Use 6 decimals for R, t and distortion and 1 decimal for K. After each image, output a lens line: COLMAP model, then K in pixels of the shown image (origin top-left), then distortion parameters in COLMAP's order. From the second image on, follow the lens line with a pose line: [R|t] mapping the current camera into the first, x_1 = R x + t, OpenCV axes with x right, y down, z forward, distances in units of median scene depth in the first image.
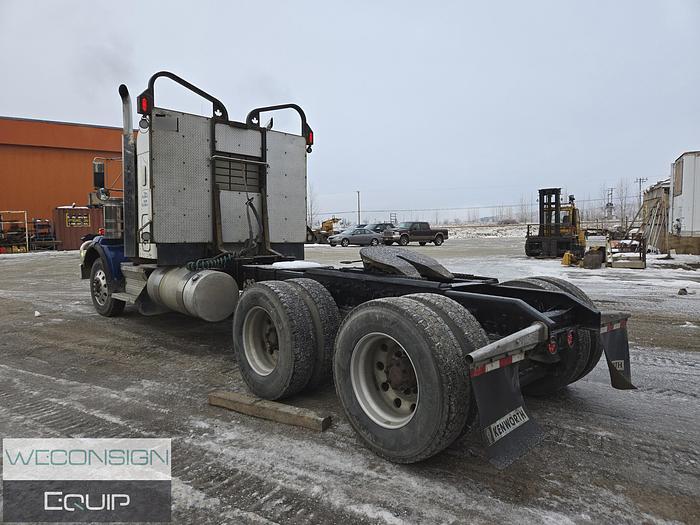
lens RADIAL K [[468.4, 0, 351.3], [0, 468.4, 258.2], [0, 0, 1]] dist [0.068395, -0.055419]
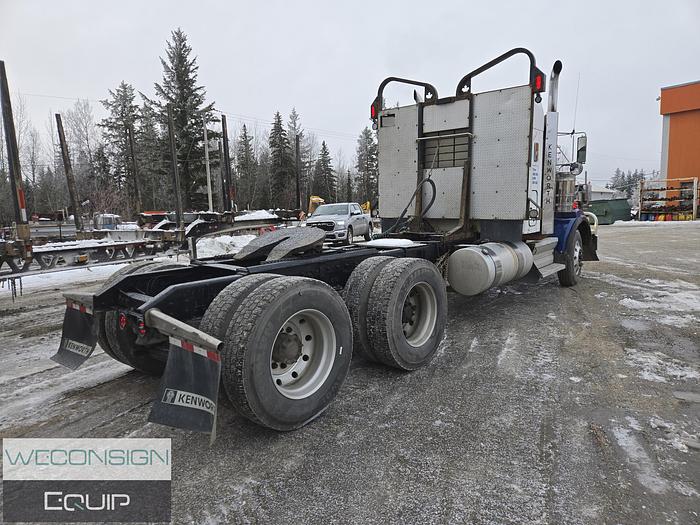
lens RADIAL K [[468.4, 0, 347.8], [0, 468.4, 263.1], [0, 0, 1]] dist [0.068395, -0.055419]
pose [[0.106958, 0.119493, -0.987057, 0.241424], [-0.034895, 0.992591, 0.116381, -0.015413], [0.993651, 0.021995, 0.110335, 0.216472]]
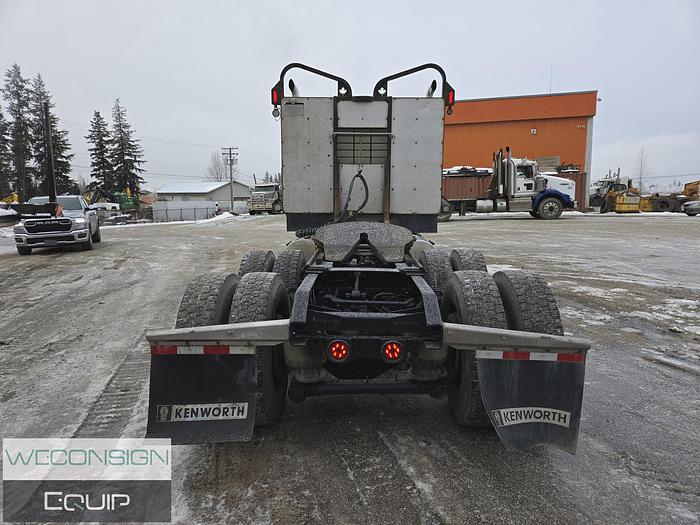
lens RADIAL K [[468.4, 0, 348.0], [0, 468.4, 268.0], [0, 0, 1]] dist [0.068395, -0.055419]
pose [[0.722421, 0.098654, -0.684379, 0.150995], [-0.034122, 0.993650, 0.107216, -0.007393], [0.690611, -0.054103, 0.721200, 0.066651]]
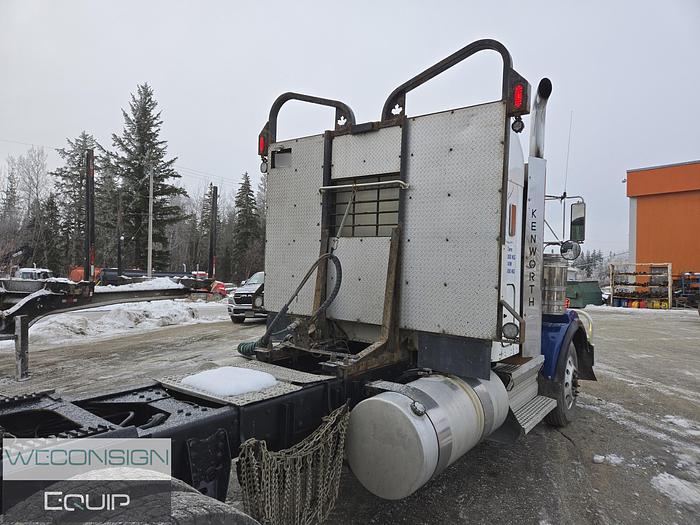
lens RADIAL K [[468.4, 0, 352.1], [0, 468.4, 265.8], [0, 0, 1]] dist [0.068395, -0.055419]
pose [[0.176129, -0.002285, -0.984365, 0.109932], [-0.084355, 0.996284, -0.017406, -0.029615], [0.980746, 0.086102, 0.175281, 0.279684]]
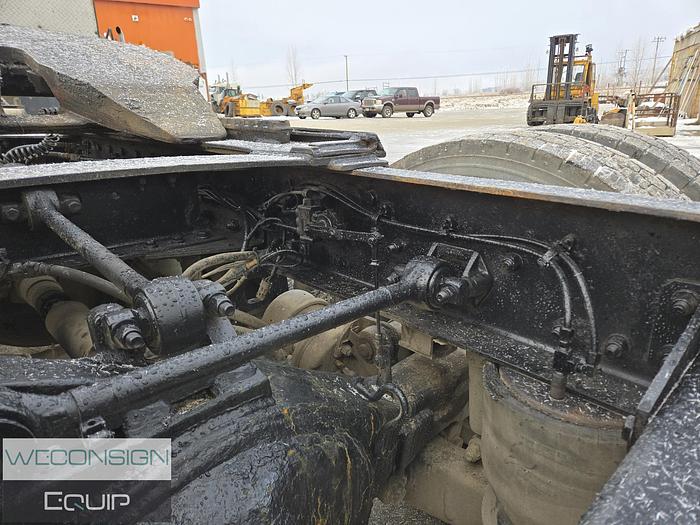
lens RADIAL K [[468.4, 0, 358.8], [0, 468.4, 274.1], [0, 0, 1]] dist [0.068395, -0.055419]
pose [[0.999538, -0.021808, 0.021163, 0.059003], [0.014993, 0.959660, 0.280763, 0.008685], [-0.026432, -0.280316, 0.959544, 0.153453]]
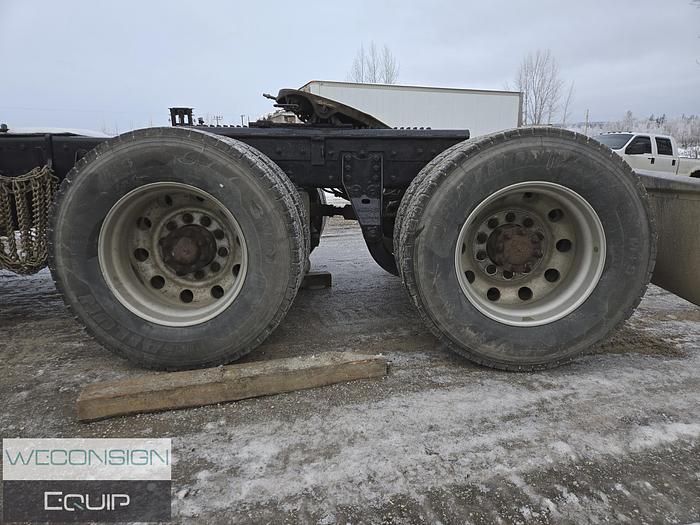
lens RADIAL K [[468.4, 0, 349.2], [0, 468.4, 258.0], [0, 0, 1]] dist [0.068395, -0.055419]
pose [[0.675982, -0.140400, 0.723420, -0.090576], [0.045076, 0.987722, 0.149575, 0.024963], [-0.735539, -0.068501, 0.674011, 0.120193]]
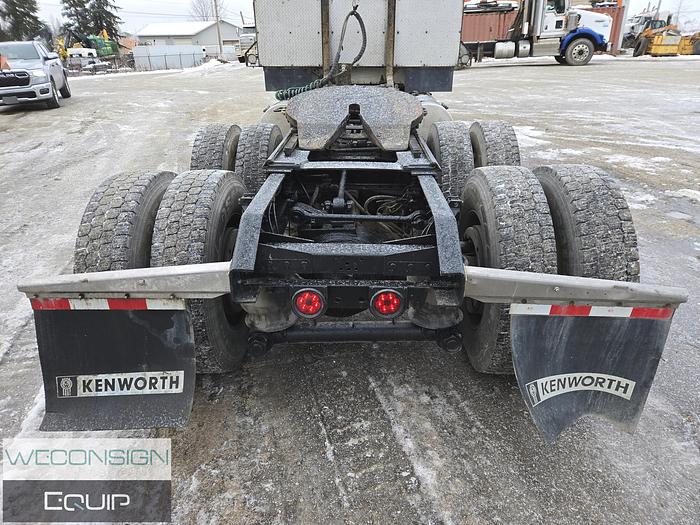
lens RADIAL K [[468.4, 0, 347.3], [0, 468.4, 260.8], [0, 0, 1]] dist [0.068395, -0.055419]
pose [[0.718129, 0.285450, -0.634673, 0.122810], [-0.026363, 0.922508, 0.385076, -0.012127], [0.695411, -0.259802, 0.670005, 0.103720]]
